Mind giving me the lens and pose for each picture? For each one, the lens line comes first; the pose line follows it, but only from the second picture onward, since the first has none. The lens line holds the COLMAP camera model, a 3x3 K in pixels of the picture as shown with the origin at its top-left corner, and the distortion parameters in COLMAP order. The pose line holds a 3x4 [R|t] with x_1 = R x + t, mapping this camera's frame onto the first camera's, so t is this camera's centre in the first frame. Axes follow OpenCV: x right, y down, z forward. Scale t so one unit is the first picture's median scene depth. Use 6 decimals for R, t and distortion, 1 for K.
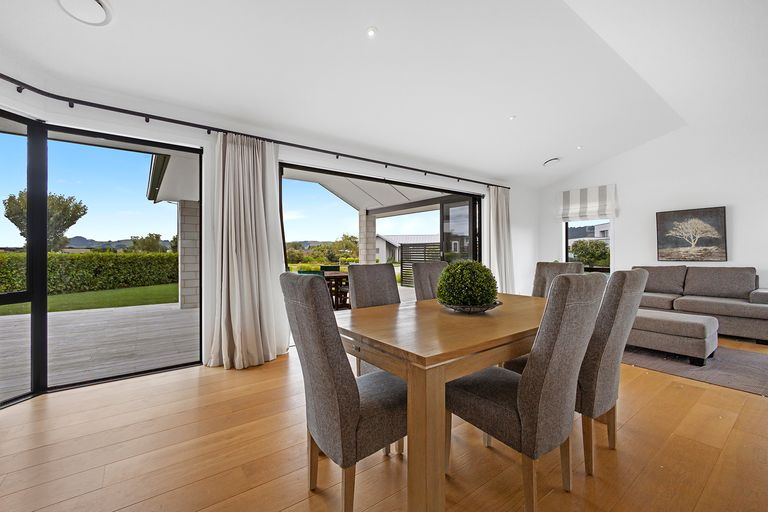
lens RADIAL K [[349.6, 0, 383.7], [0, 349.6, 256.8], [0, 0, 1]] dist [0.014159, -0.000141]
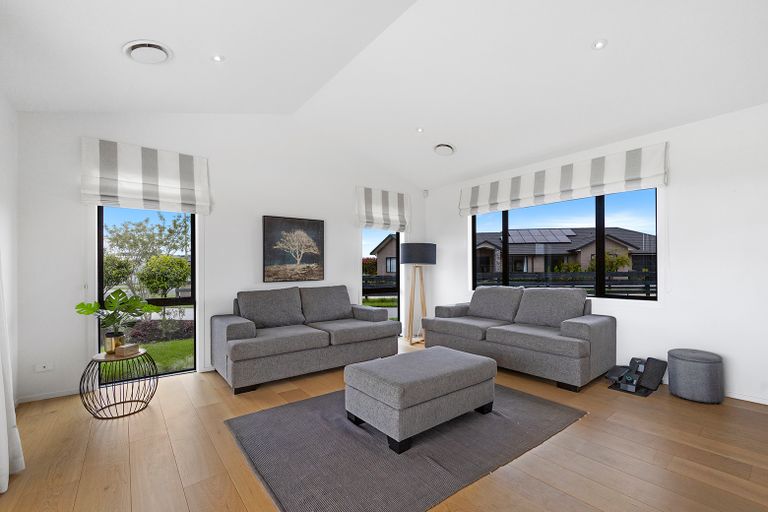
lens RADIAL K [[349.6, 0, 381.3], [0, 349.6, 263.7], [0, 0, 1]] dist [0.014159, -0.000141]
pose [[-0.027315, 0.004856, 0.999615, 0.044903], [0.000563, 0.999988, -0.004843, -0.023953], [-0.999627, 0.000431, -0.027318, 0.814470]]
